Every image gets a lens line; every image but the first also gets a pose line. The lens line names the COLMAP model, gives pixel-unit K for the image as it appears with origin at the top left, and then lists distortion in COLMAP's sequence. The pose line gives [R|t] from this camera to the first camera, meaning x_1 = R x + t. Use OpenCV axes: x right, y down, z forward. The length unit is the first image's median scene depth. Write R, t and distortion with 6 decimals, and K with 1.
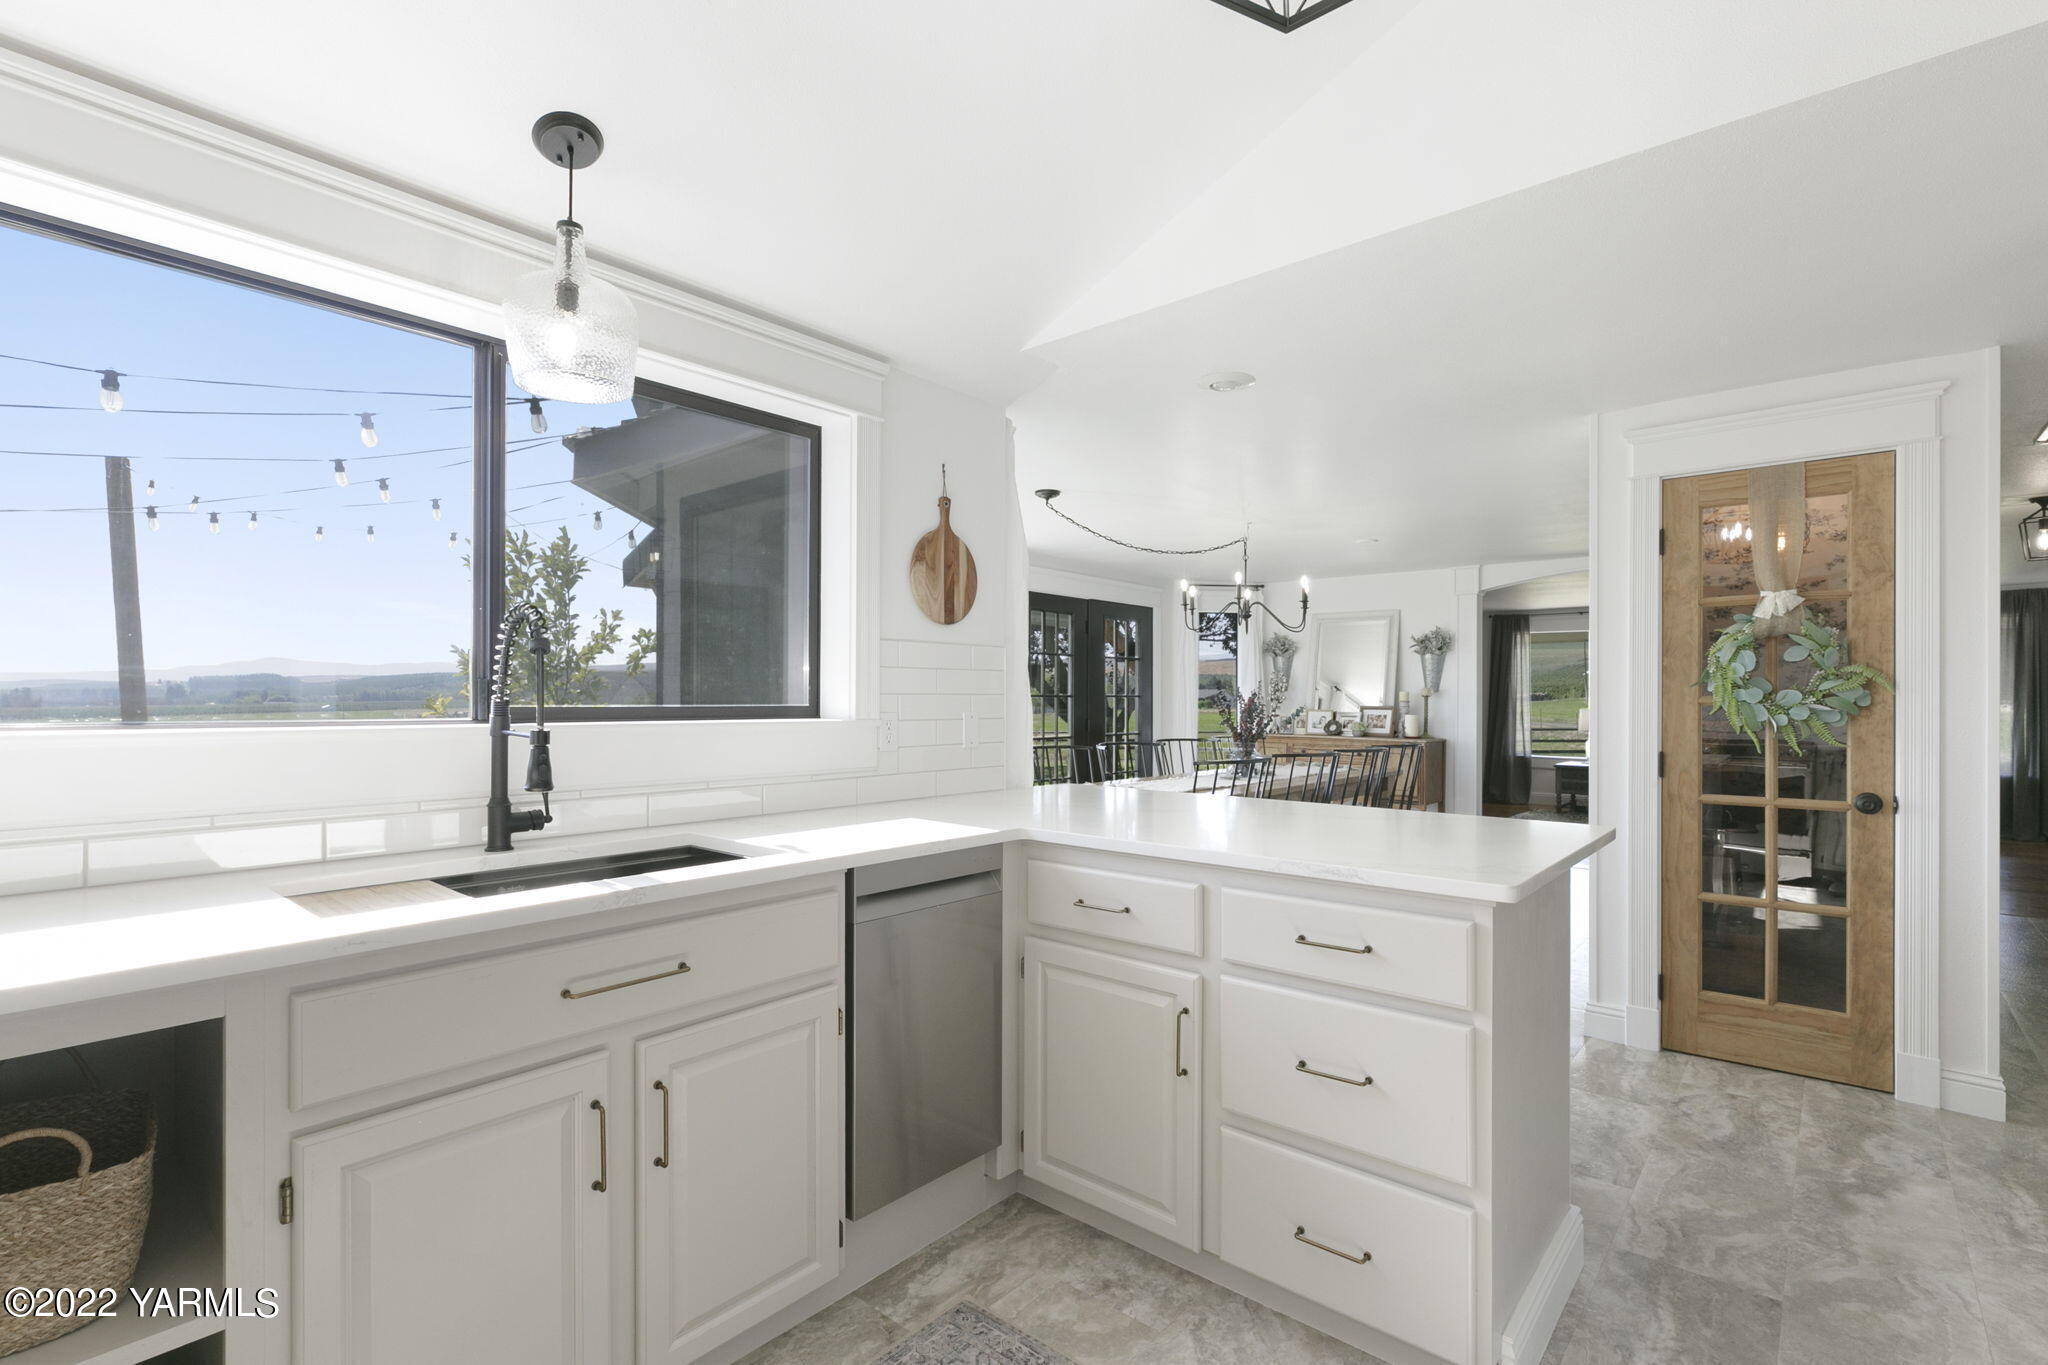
lens RADIAL K [[946.0, 0, 1032.2], [0, 946.0, 698.8], [0, 0, 1]] dist [-0.004901, -0.000830]
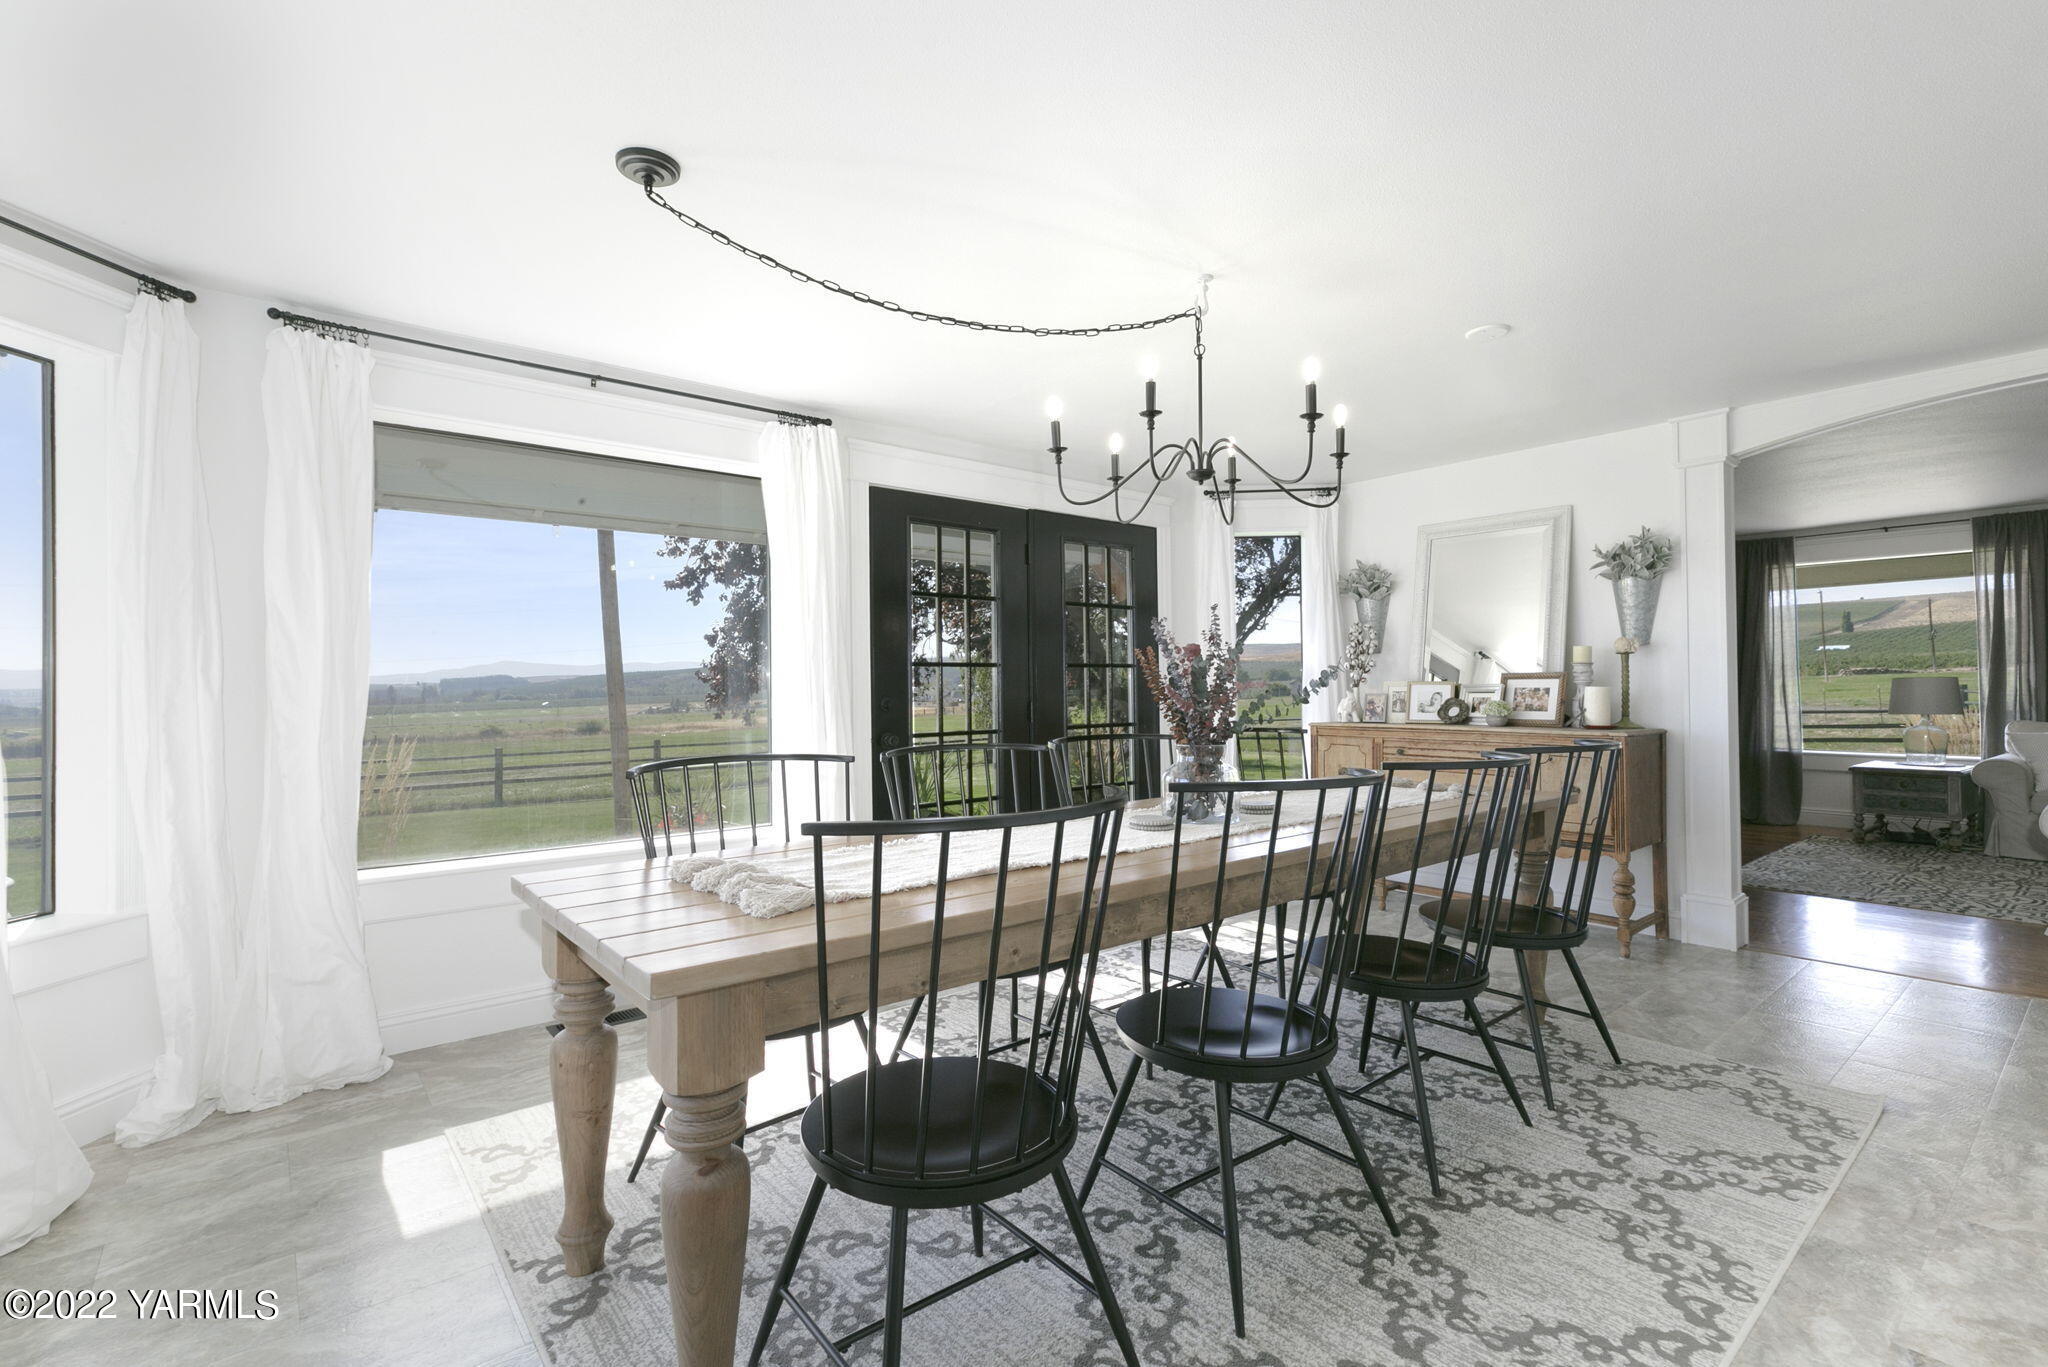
lens RADIAL K [[946.0, 0, 1030.3], [0, 946.0, 678.6], [0, 0, 1]] dist [-0.004901, -0.000830]
pose [[0.985581, -0.016502, -0.168399, 0.162049], [0.014790, 0.999825, -0.011420, 0.013405], [0.168558, 0.008765, 0.985653, 0.386252]]
